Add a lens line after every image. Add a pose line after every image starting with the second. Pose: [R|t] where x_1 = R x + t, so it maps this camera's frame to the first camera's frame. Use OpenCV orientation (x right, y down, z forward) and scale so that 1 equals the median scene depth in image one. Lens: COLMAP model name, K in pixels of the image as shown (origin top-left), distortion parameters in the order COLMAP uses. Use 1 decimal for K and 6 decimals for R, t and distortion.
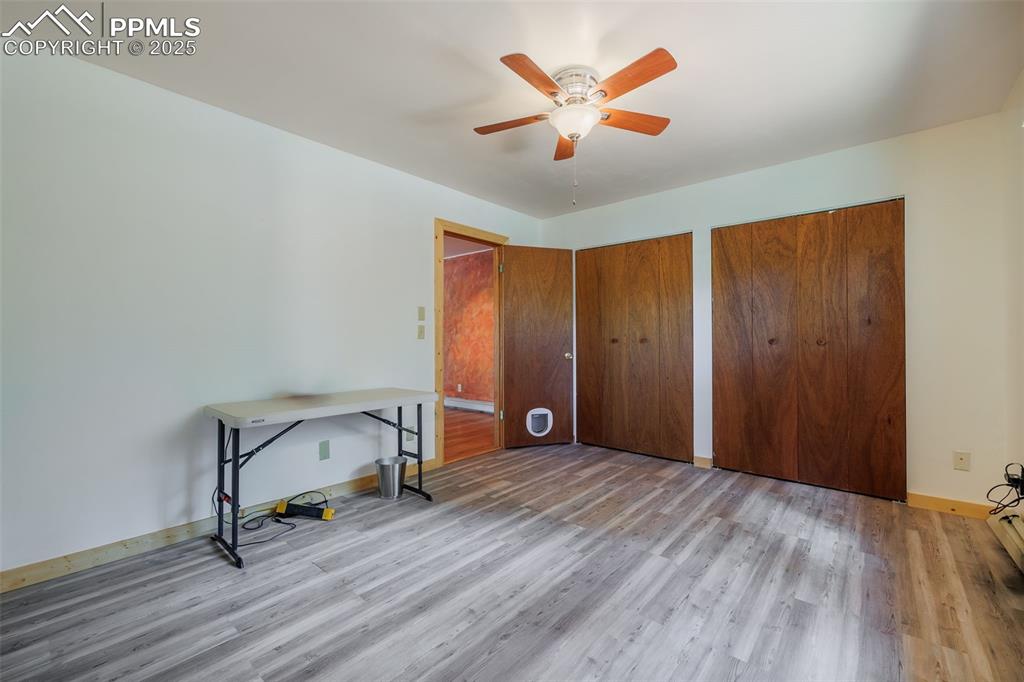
lens RADIAL K [[429.2, 0, 517.3], [0, 429.2, 338.3], [0, 0, 1]] dist [0.001982, 0.000319]
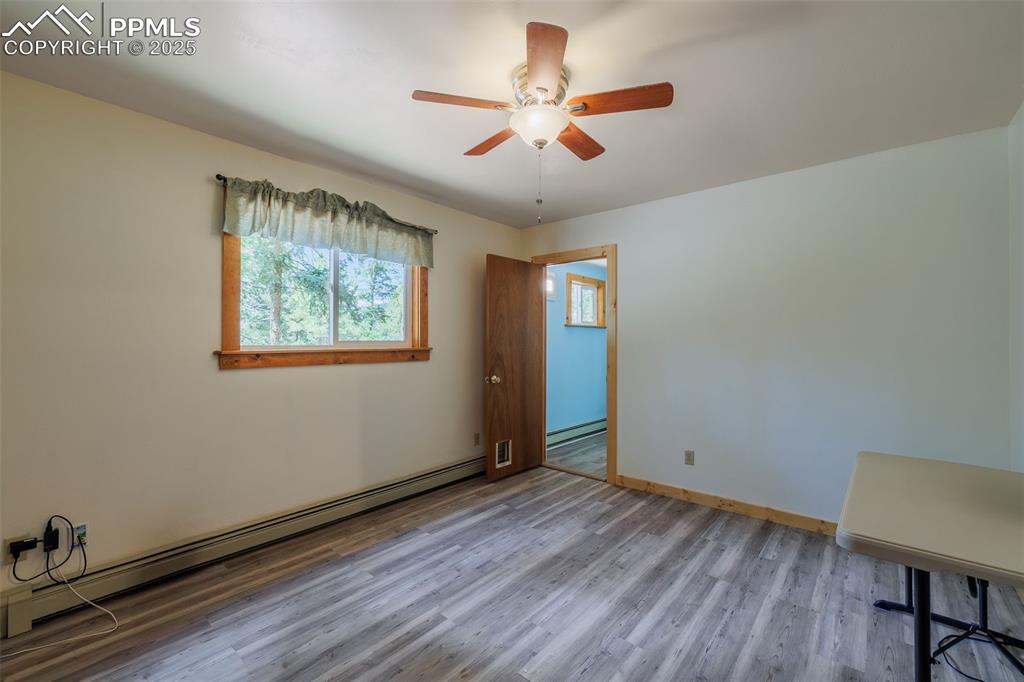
lens RADIAL K [[429.2, 0, 505.8], [0, 429.2, 340.2], [0, 0, 1]] dist [0.001982, 0.000319]
pose [[-0.999603, 0.001250, 0.028153, 0.132714], [0.001089, 0.999983, -0.005722, -0.056537], [-0.028160, -0.005689, -0.999587, 1.392807]]
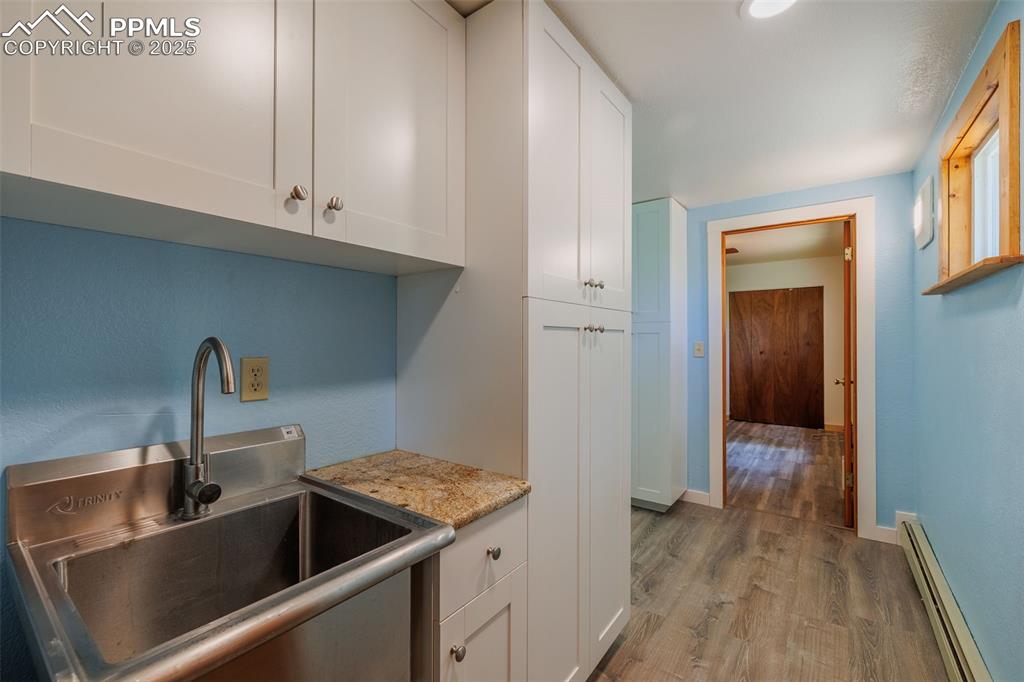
lens RADIAL K [[429.2, 0, 513.5], [0, 429.2, 341.2], [0, 0, 1]] dist [0.001982, 0.000319]
pose [[0.998308, 0.004178, 0.057996, -0.756306], [-0.004131, 0.999991, -0.000932, -0.045618], [-0.057999, 0.000691, 0.998316, -1.034787]]
